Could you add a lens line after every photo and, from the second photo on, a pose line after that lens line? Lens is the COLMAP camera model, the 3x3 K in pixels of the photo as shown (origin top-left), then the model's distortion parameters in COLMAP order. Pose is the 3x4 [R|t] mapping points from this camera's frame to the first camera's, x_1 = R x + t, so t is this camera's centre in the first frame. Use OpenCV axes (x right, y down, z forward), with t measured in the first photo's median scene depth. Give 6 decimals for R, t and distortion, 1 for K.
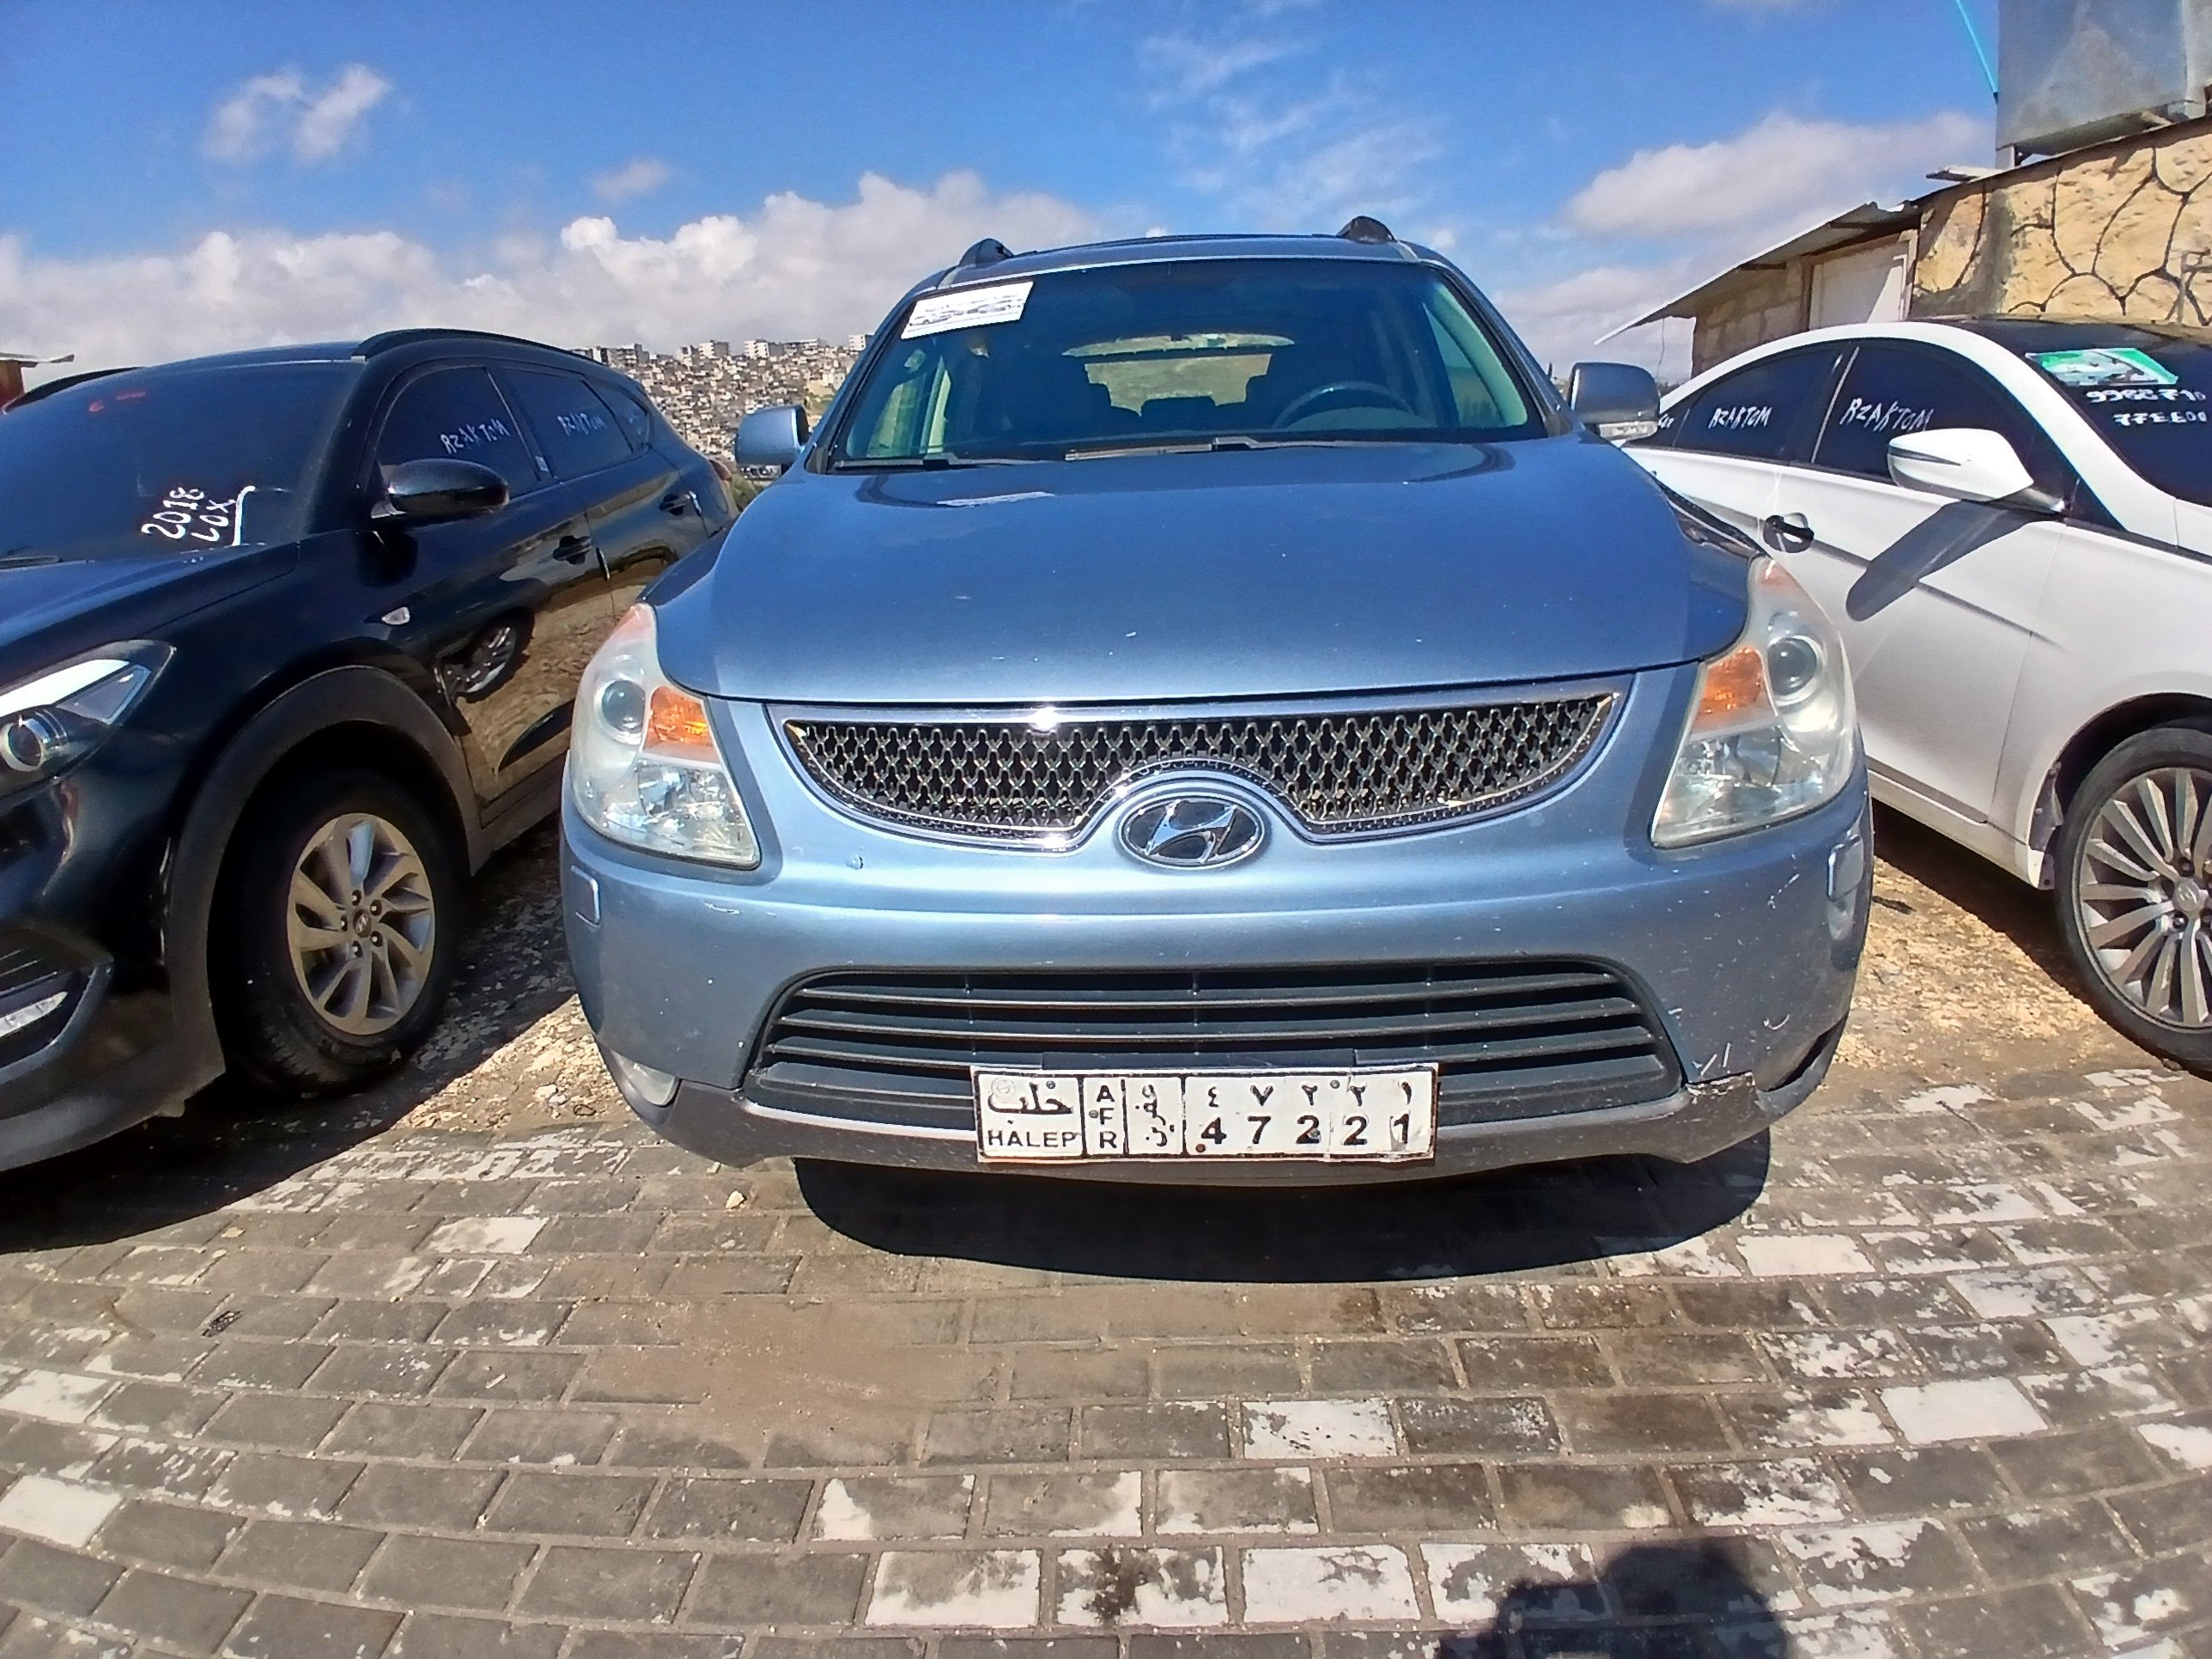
lens RADIAL K [[1108.4, 0, 1107.5], [0, 1108.4, 776.9], [0, 0, 1]] dist [-0.000860, -0.041313]
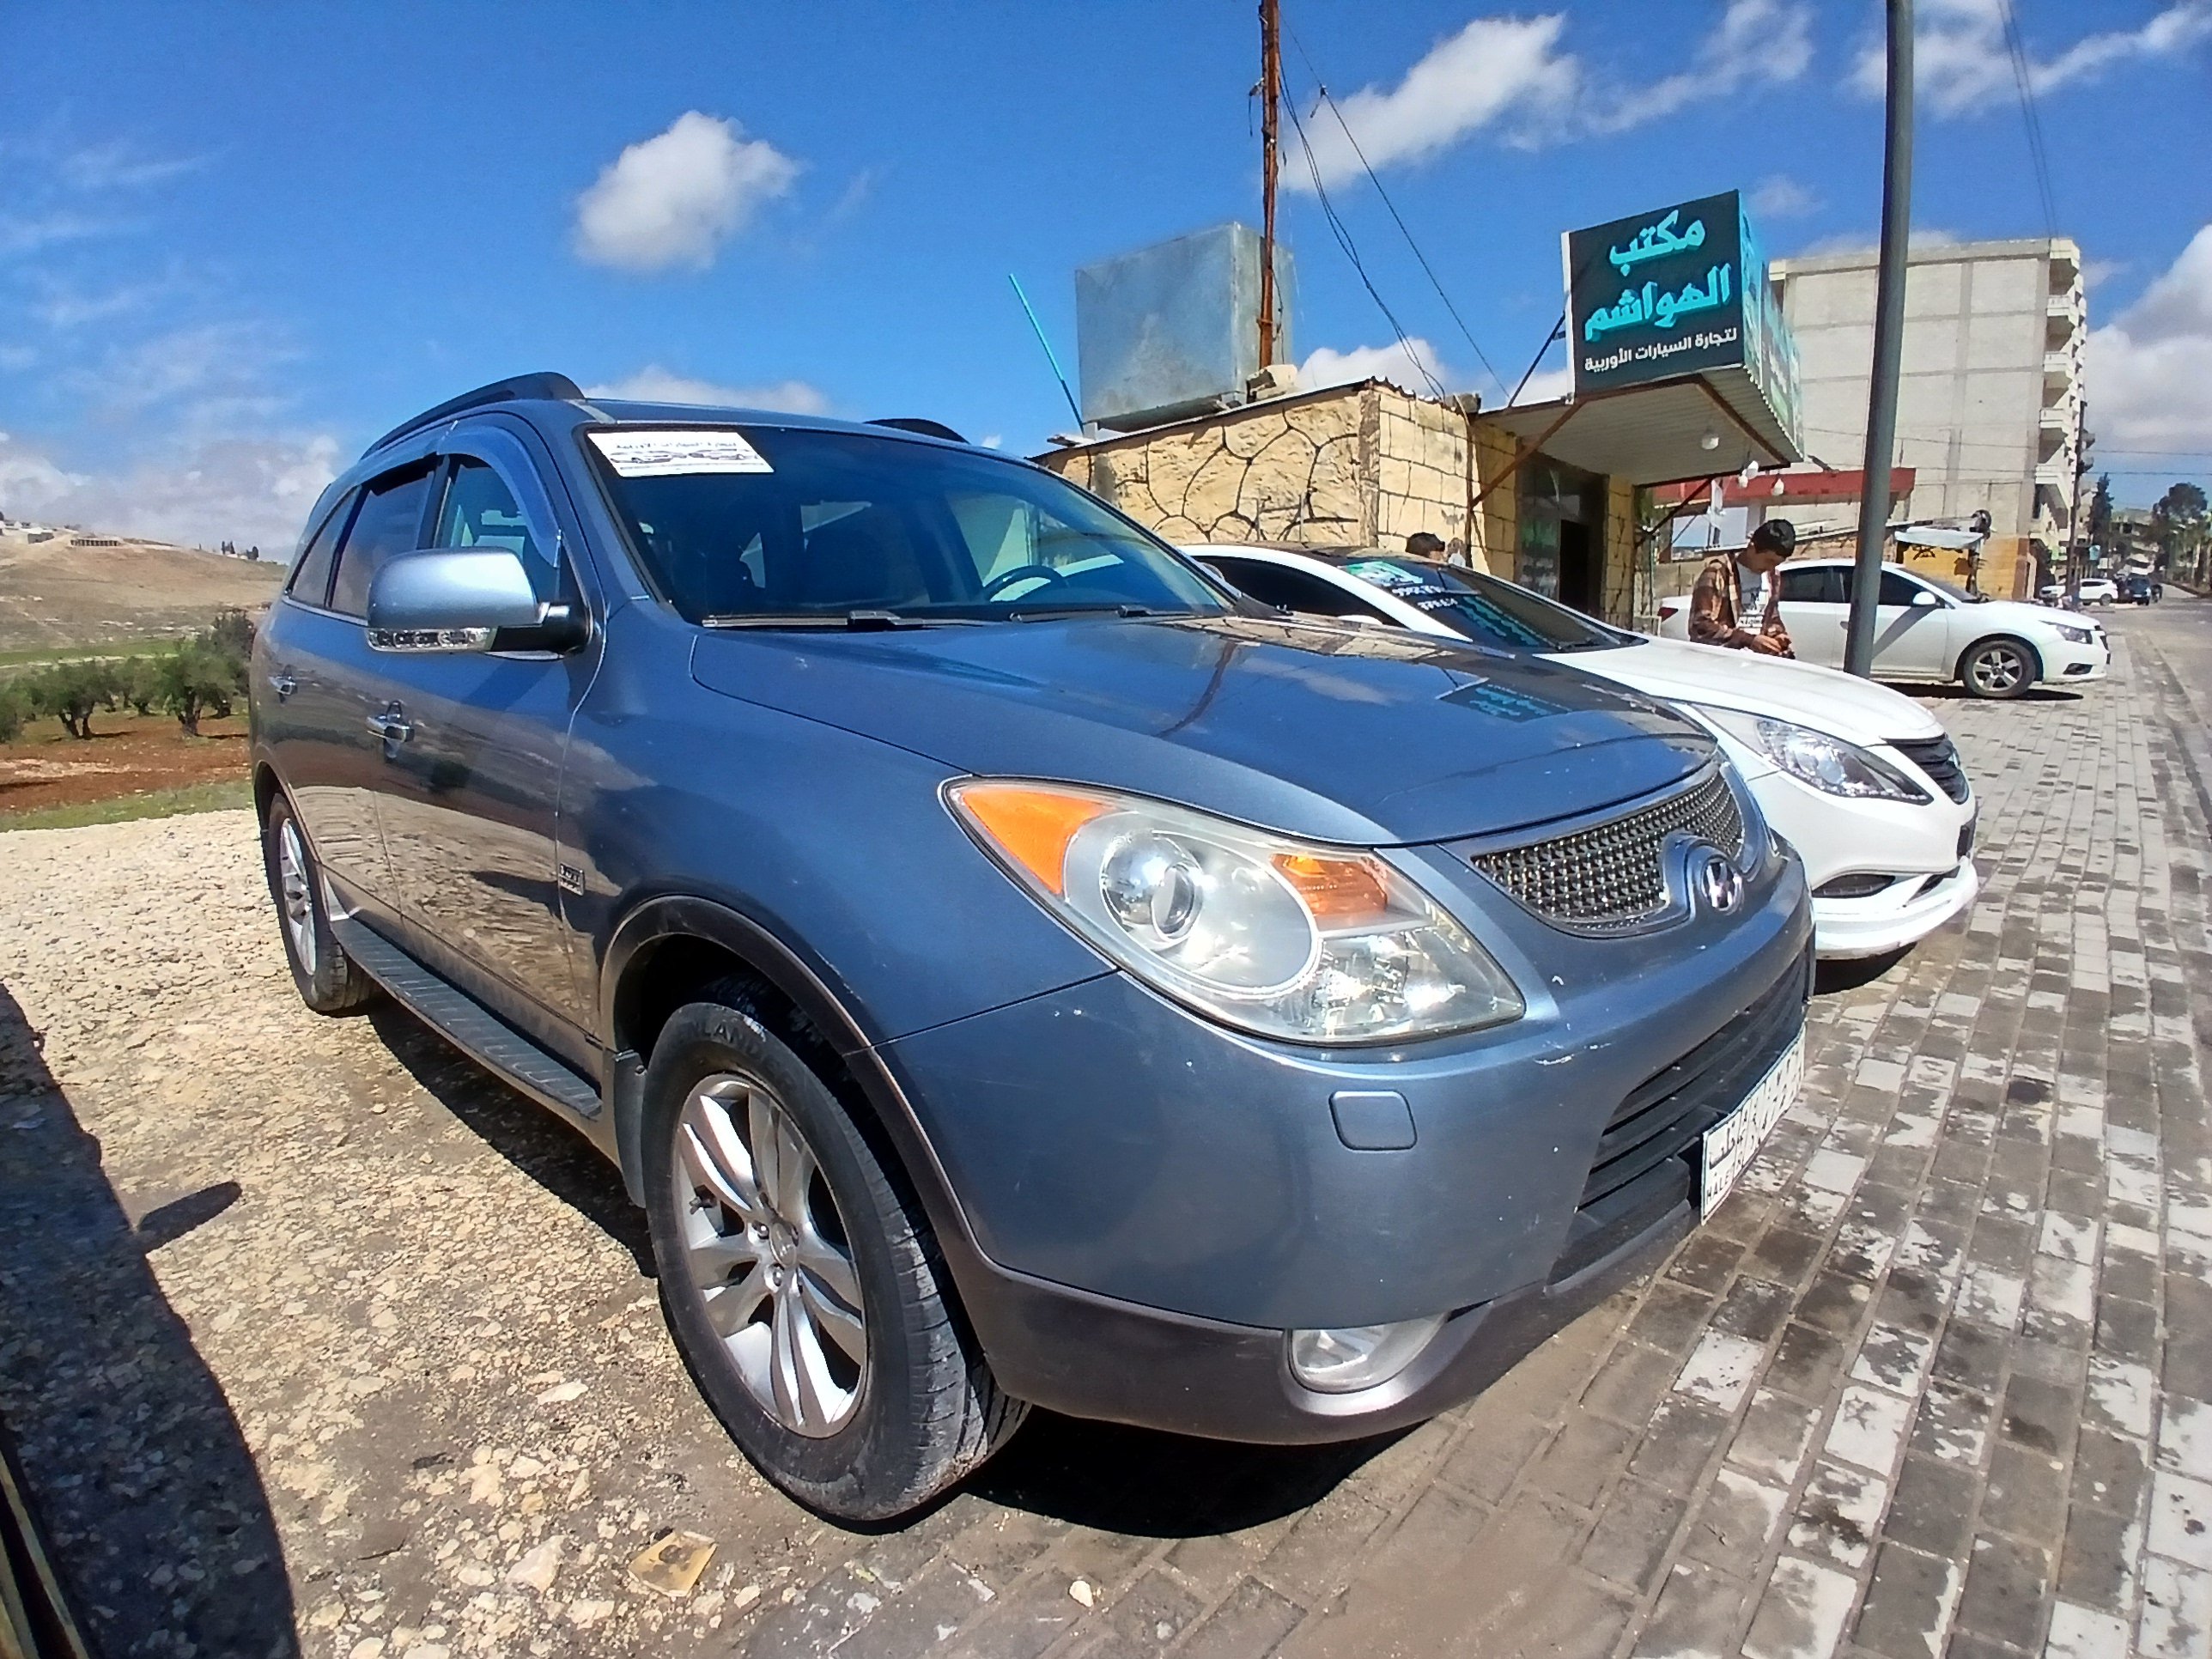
lens RADIAL K [[1108.3, 0, 1071.6], [0, 1108.3, 831.1], [0, 0, 1]] dist [-0.001716, -0.040110]
pose [[0.661770, -0.123008, 0.739547, -0.960271], [0.224356, 0.973735, -0.038800, -0.096969], [-0.715349, 0.191598, 0.671986, 0.495294]]
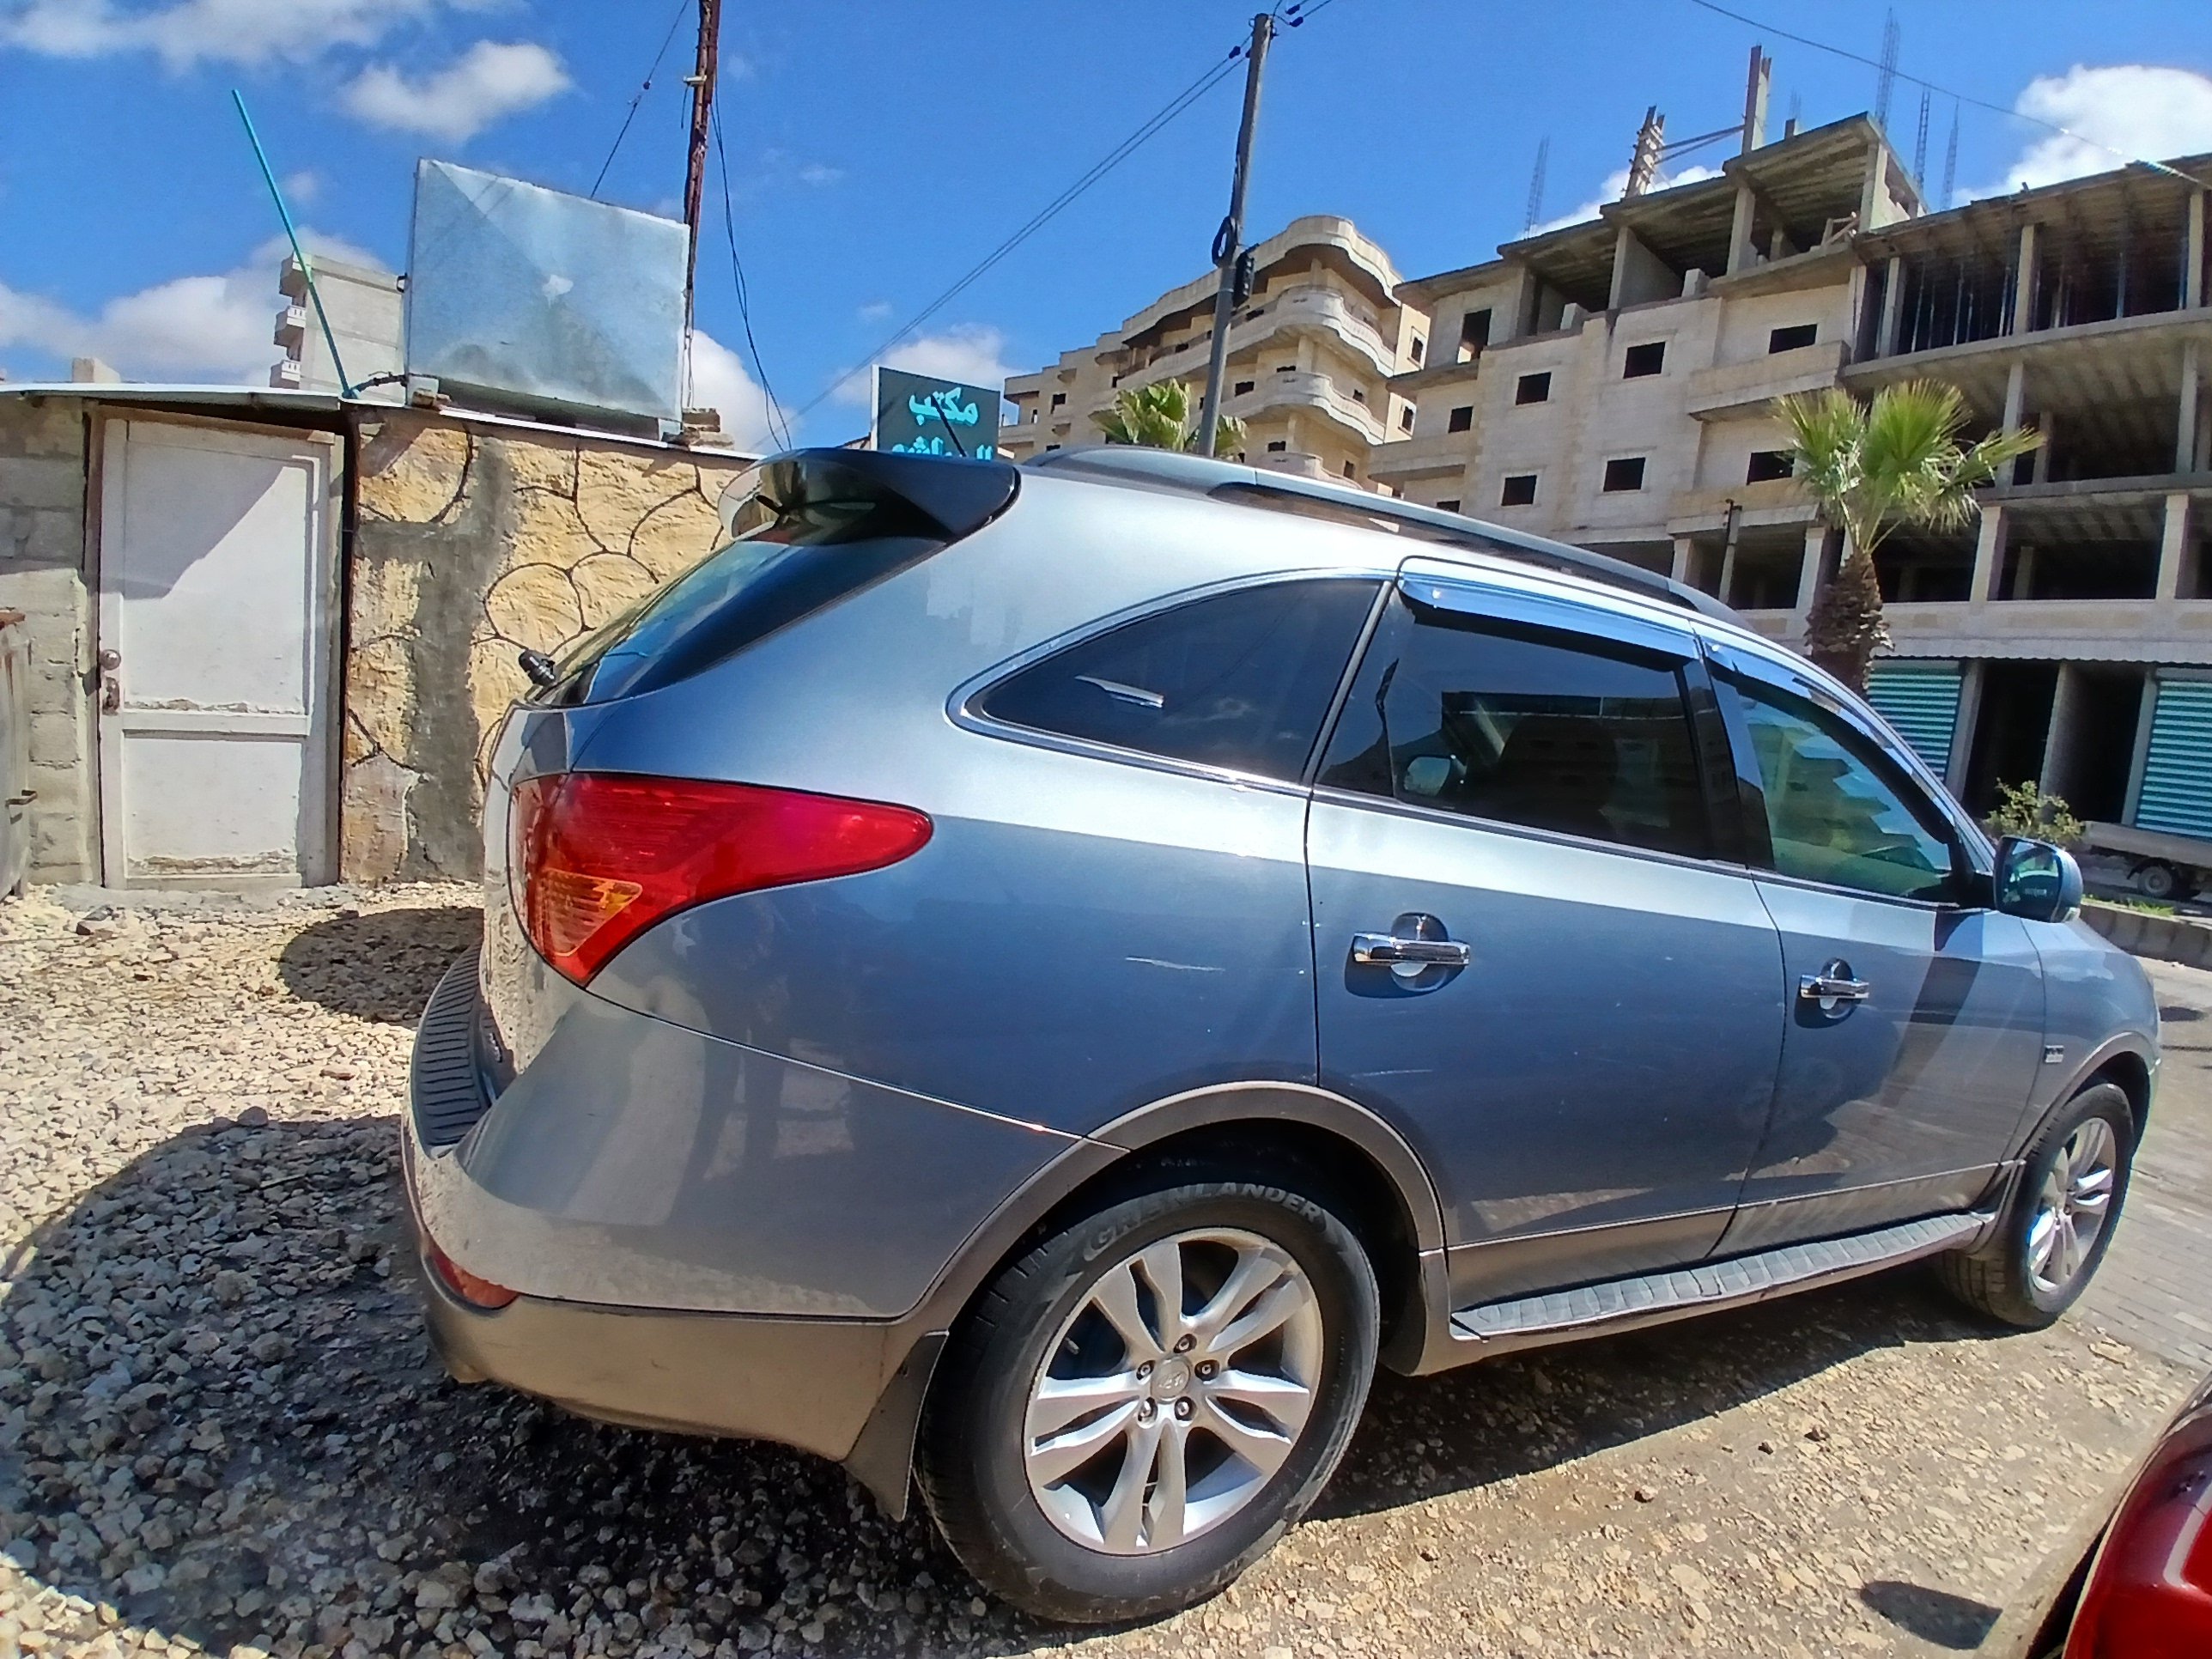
lens RADIAL K [[1105.3, 0, 1108.3], [0, 1105.3, 837.5], [0, 0, 1]] dist [0.019722, -0.054053]
pose [[-0.503605, -0.132464, 0.853718, -1.143937], [0.159039, 0.957073, 0.242318, -1.124620], [-0.849169, 0.257807, -0.460920, 3.403729]]
